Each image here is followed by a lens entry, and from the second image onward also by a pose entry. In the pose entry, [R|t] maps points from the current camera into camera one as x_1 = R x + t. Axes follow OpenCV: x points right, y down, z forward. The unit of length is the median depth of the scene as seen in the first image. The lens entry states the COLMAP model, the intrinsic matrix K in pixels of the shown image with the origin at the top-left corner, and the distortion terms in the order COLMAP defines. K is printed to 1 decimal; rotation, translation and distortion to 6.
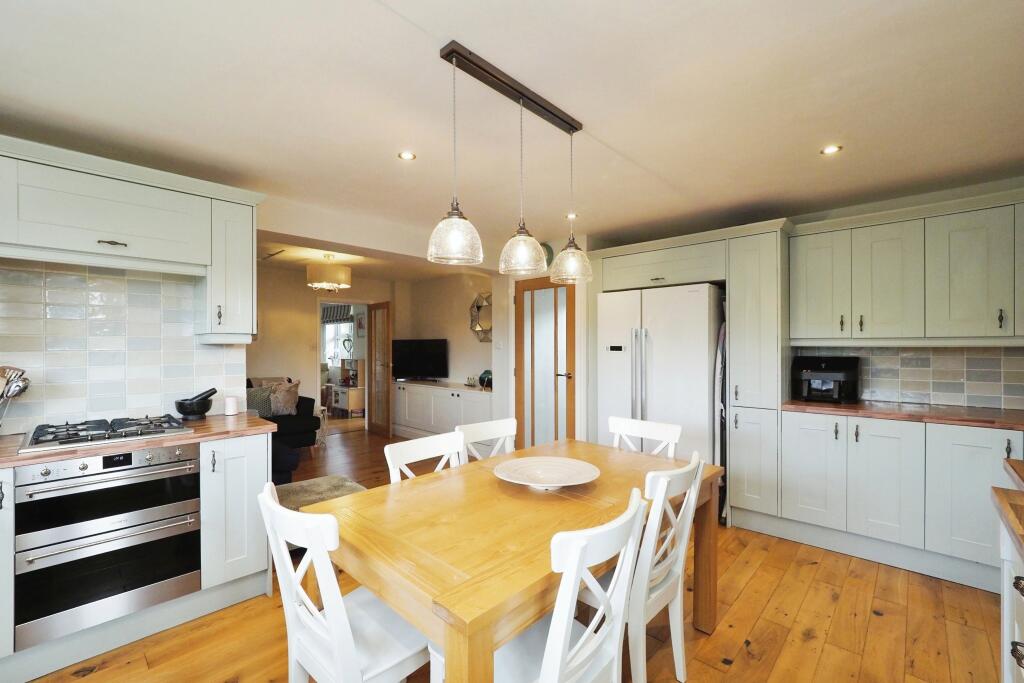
lens RADIAL K [[432.8, 0, 507.4], [0, 432.8, 352.4], [0, 0, 1]] dist [-0.003114, -0.000189]
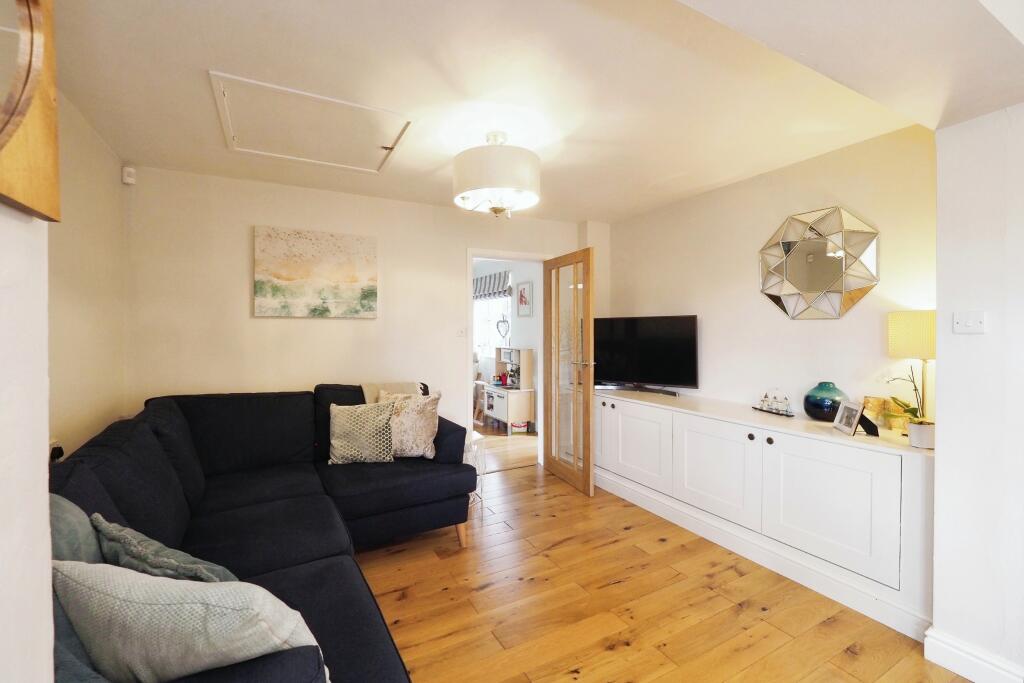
lens RADIAL K [[432.8, 0, 510.0], [0, 432.8, 334.1], [0, 0, 1]] dist [-0.003114, -0.000189]
pose [[0.955476, 0.000592, -0.295069, -0.158872], [-0.002304, 0.999982, -0.005455, -0.003433], [0.295061, 0.005892, 0.955460, 0.339644]]
